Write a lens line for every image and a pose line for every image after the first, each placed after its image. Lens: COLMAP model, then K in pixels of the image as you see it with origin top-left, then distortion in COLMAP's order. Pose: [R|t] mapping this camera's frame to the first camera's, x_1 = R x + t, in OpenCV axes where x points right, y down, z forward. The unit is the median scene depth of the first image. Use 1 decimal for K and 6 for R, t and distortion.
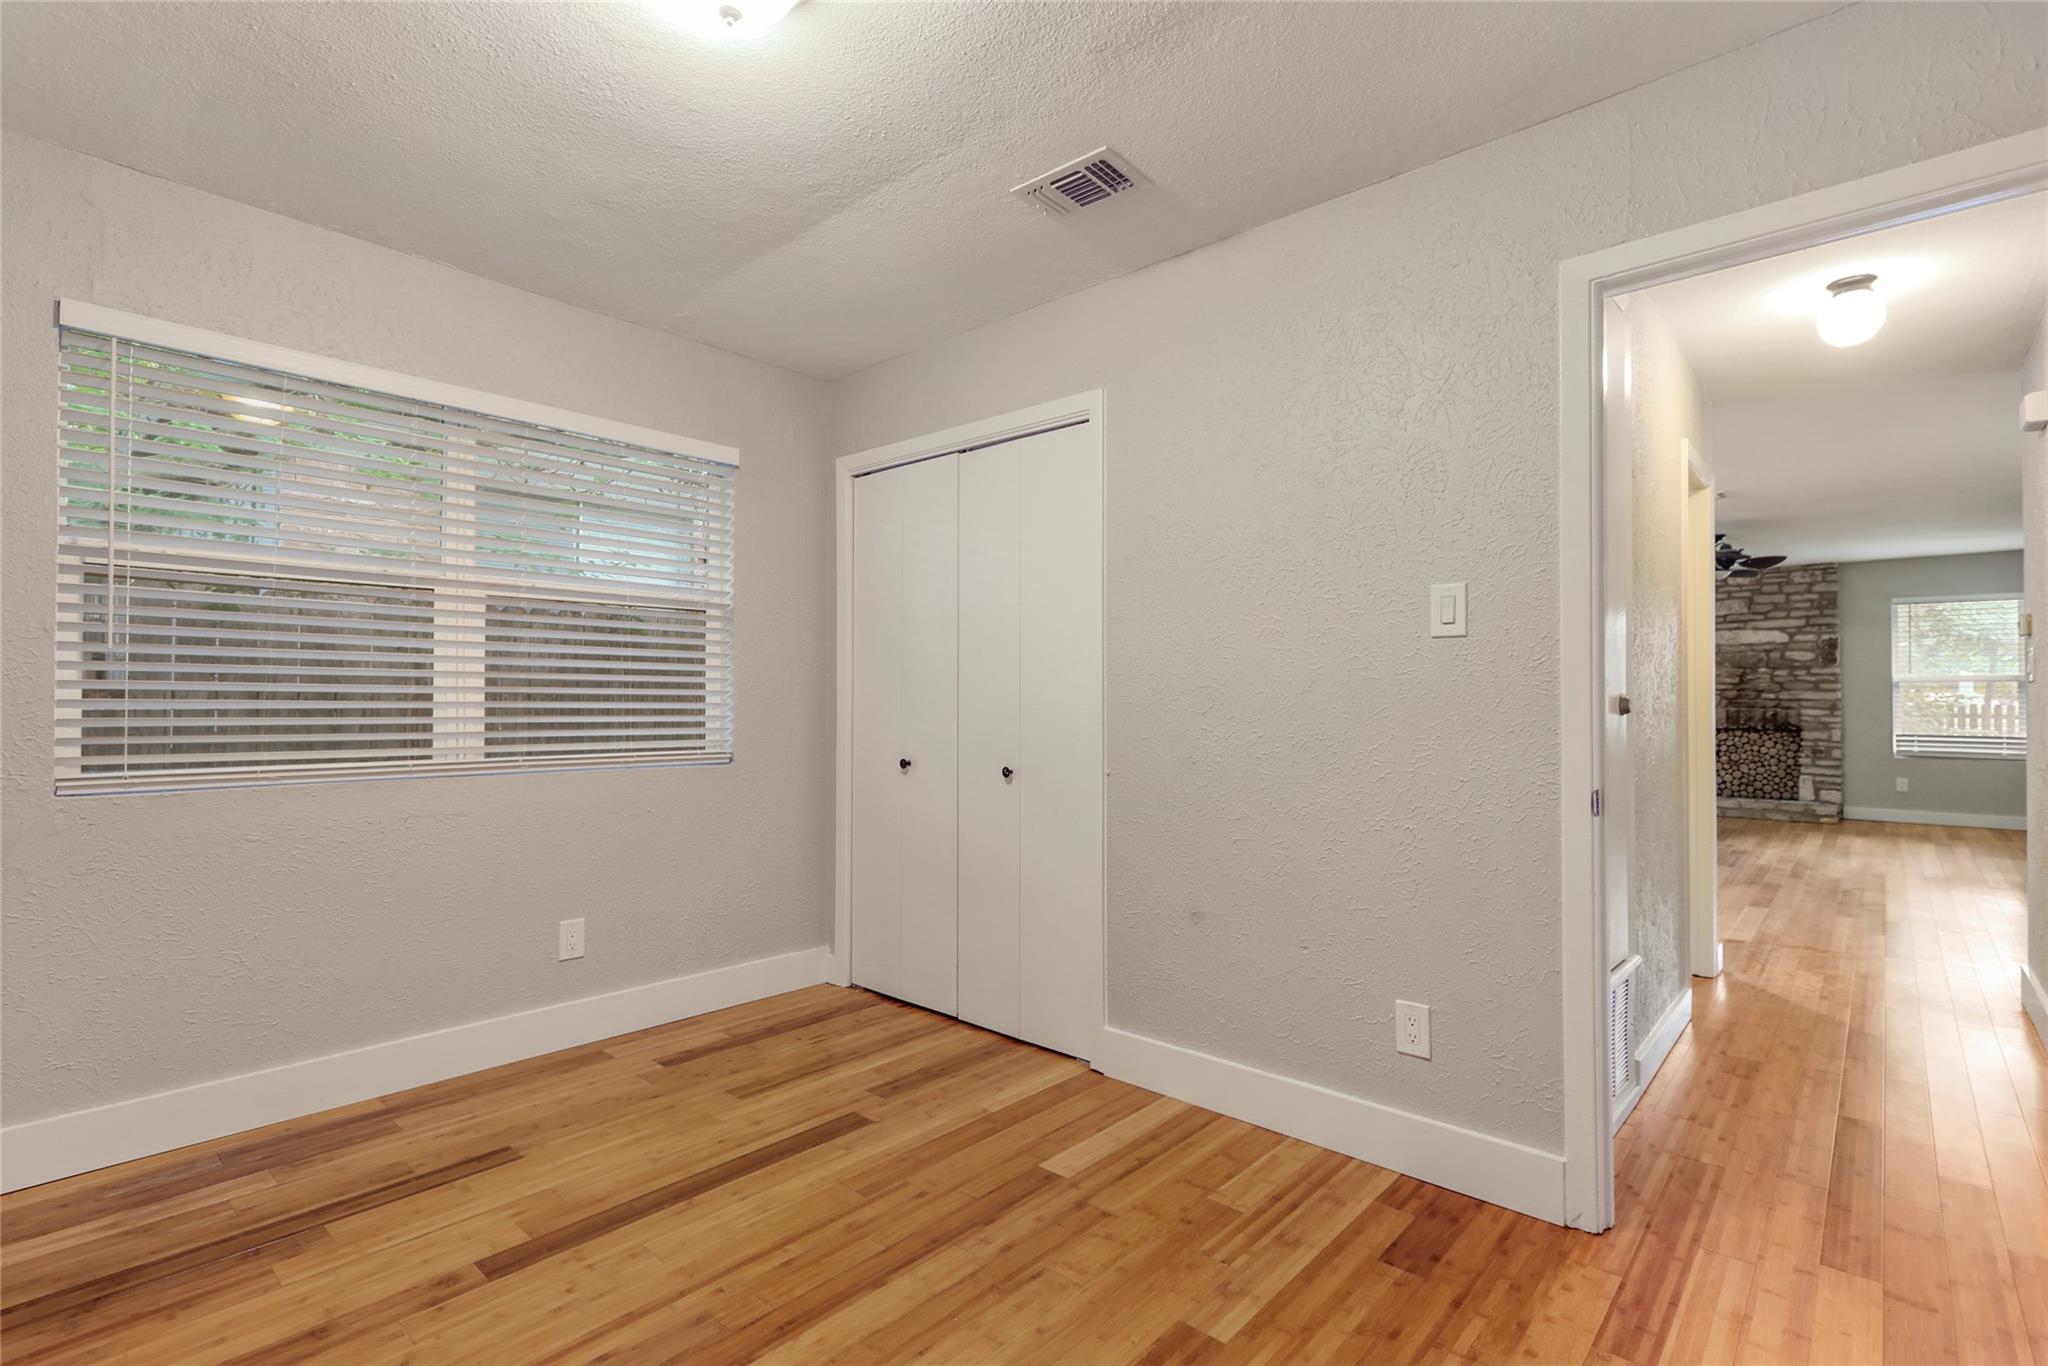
lens RADIAL K [[961.4, 0, 1028.3], [0, 961.4, 684.2], [0, 0, 1]] dist [0.002885, 0.000344]
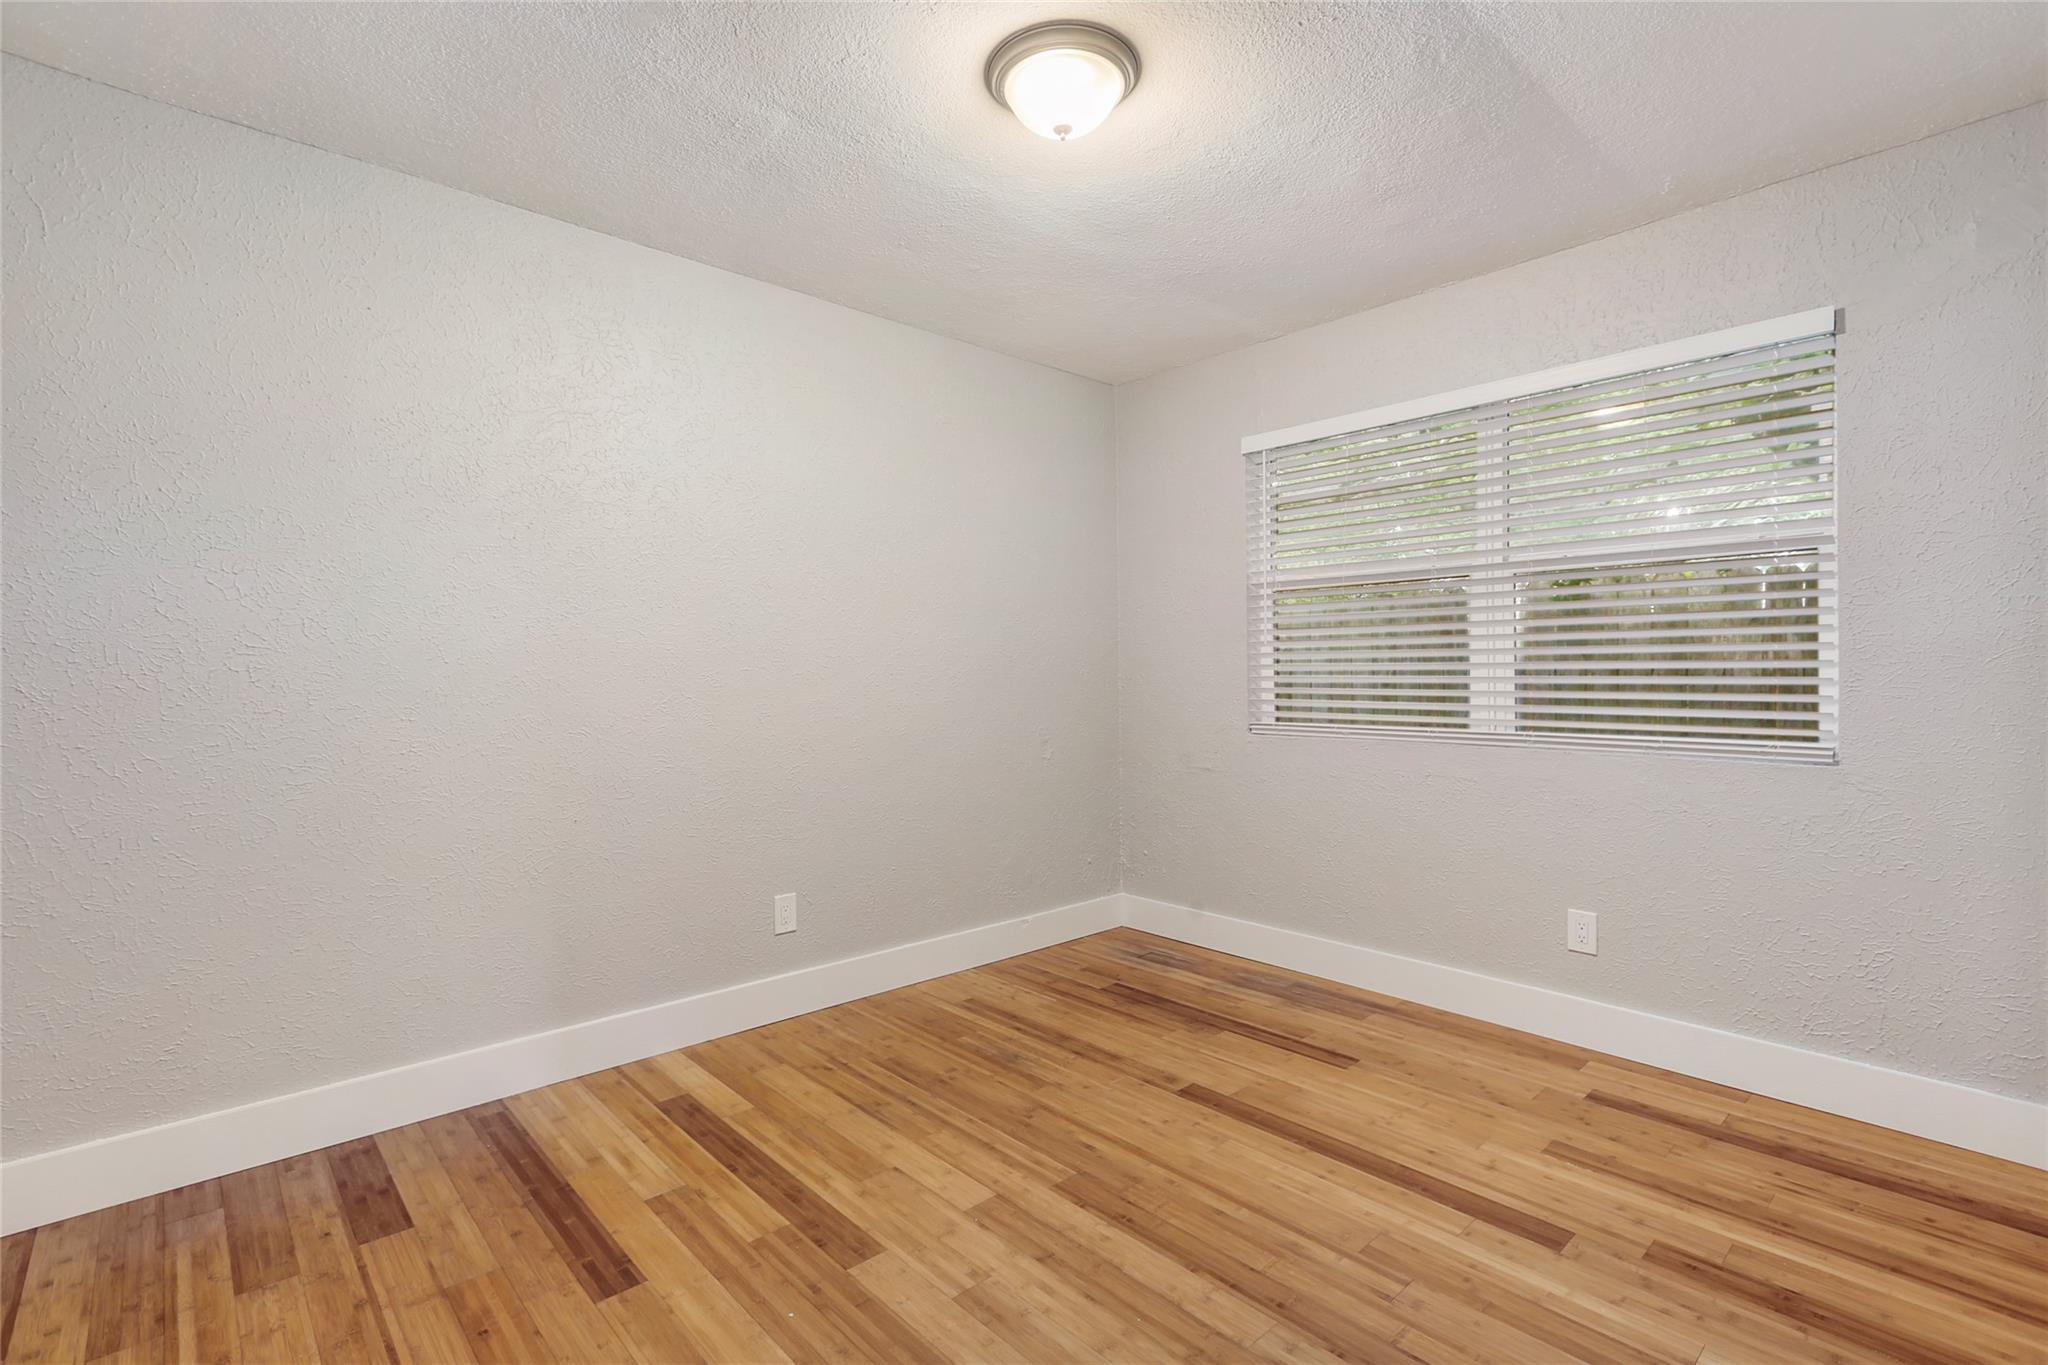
lens RADIAL K [[945.2, 0, 1024.0], [0, 945.2, 682.5], [0, 0, 1]] dist [0.002881, -0.000295]
pose [[-0.102017, 0.002641, -0.994779, 0.580129], [0.018274, 0.999833, 0.000780, 0.015948], [0.994615, -0.018099, -0.102048, 0.663152]]
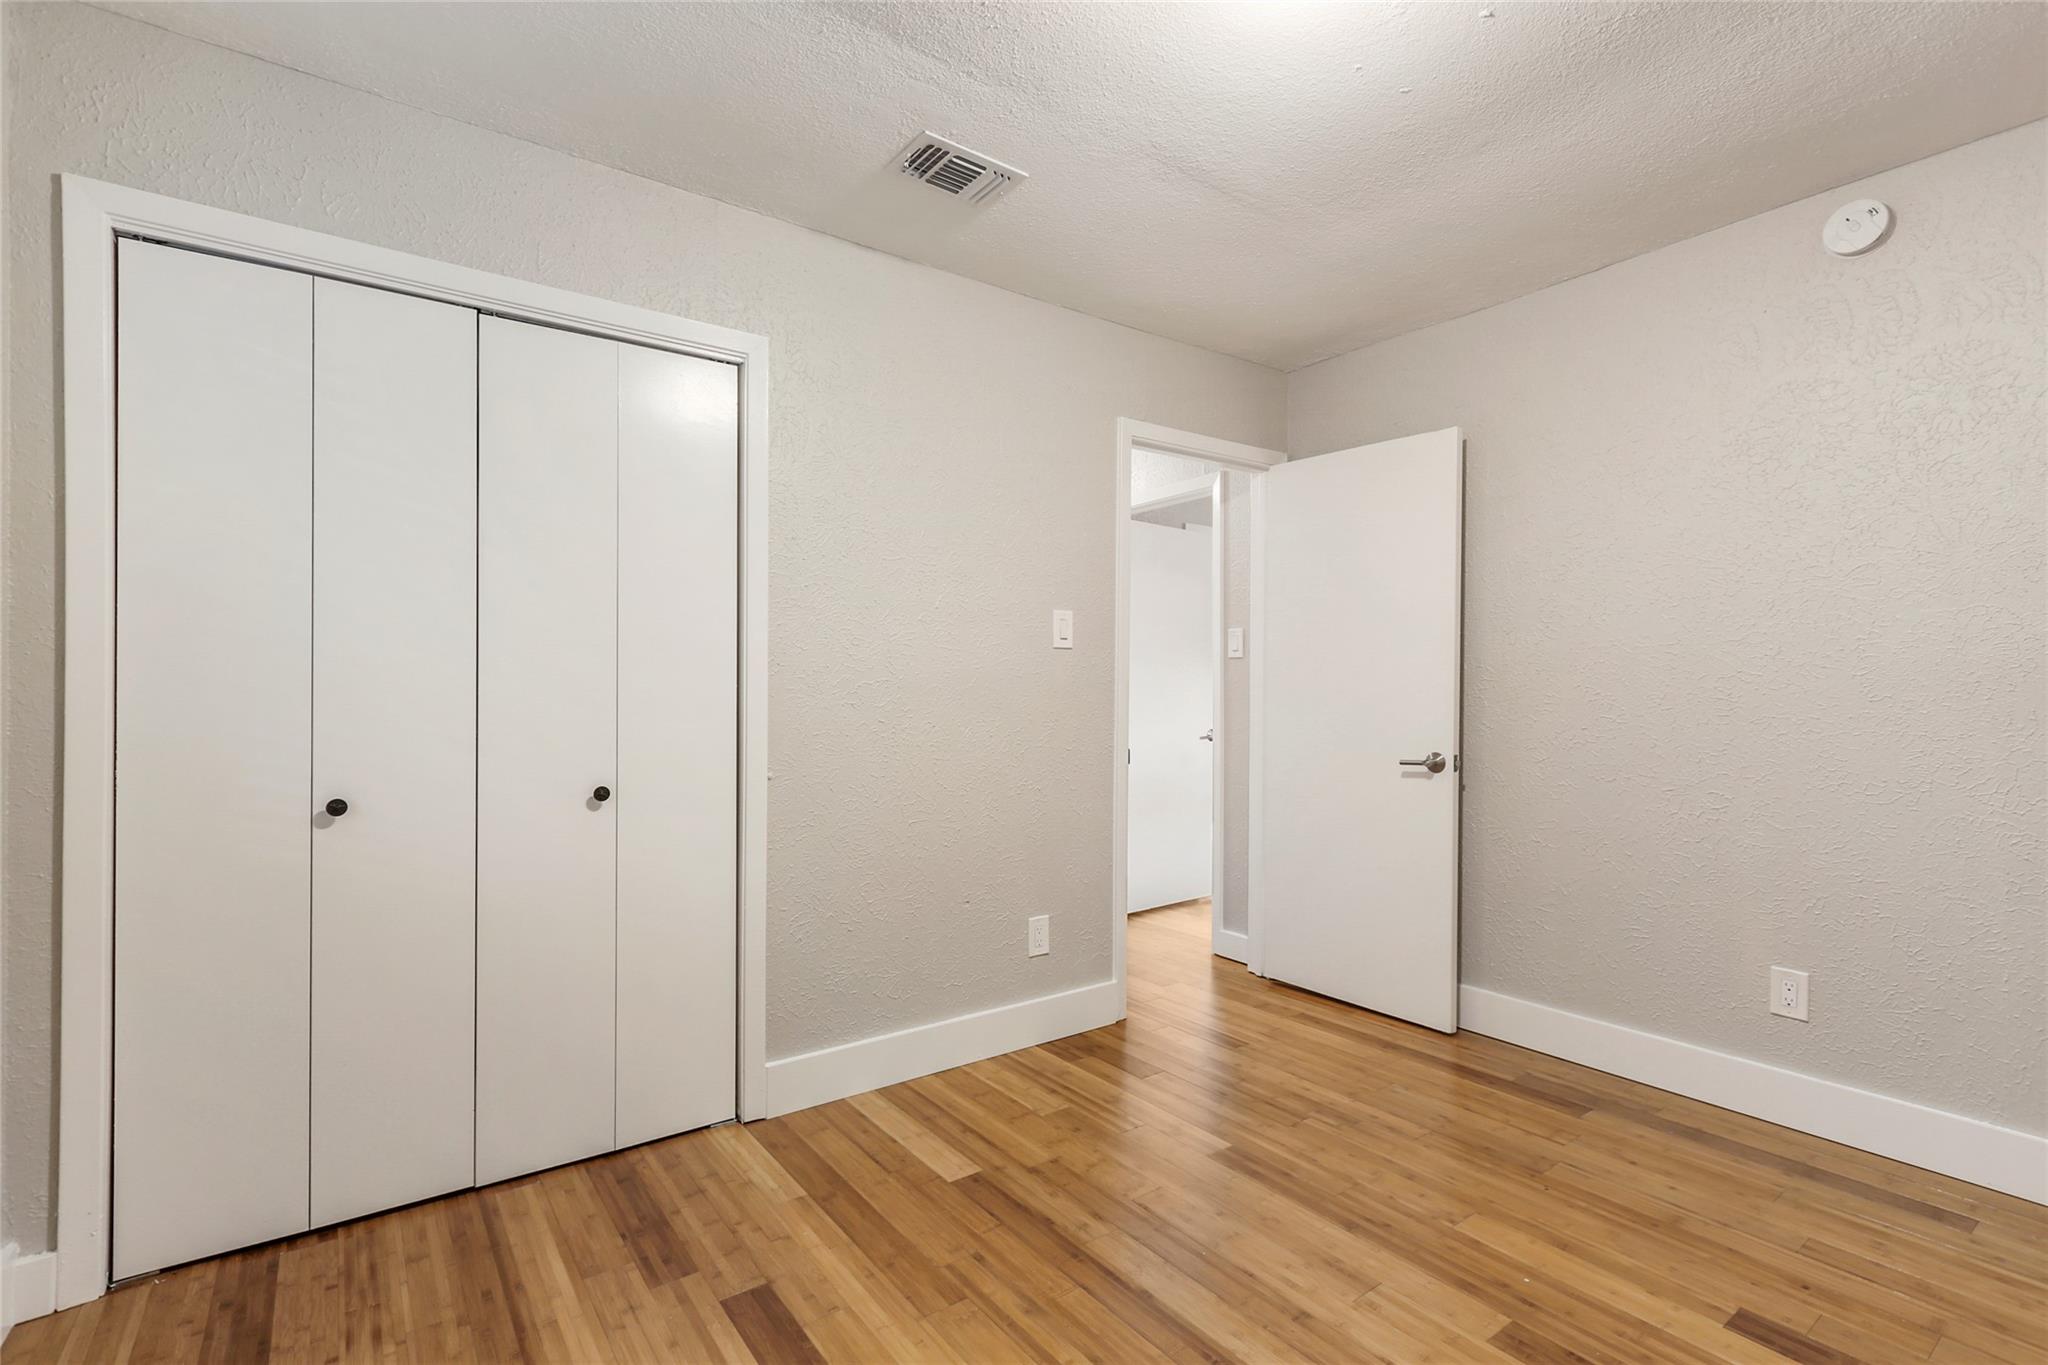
lens RADIAL K [[932.8, 0, 1021.7], [0, 932.8, 685.3], [0, 0, 1]] dist [0.006873, -0.004540]
pose [[0.214999, 0.004826, 0.976602, -0.782624], [-0.013546, 0.999906, -0.001959, 0.007901], [-0.976520, -0.012808, 0.215044, 0.655309]]
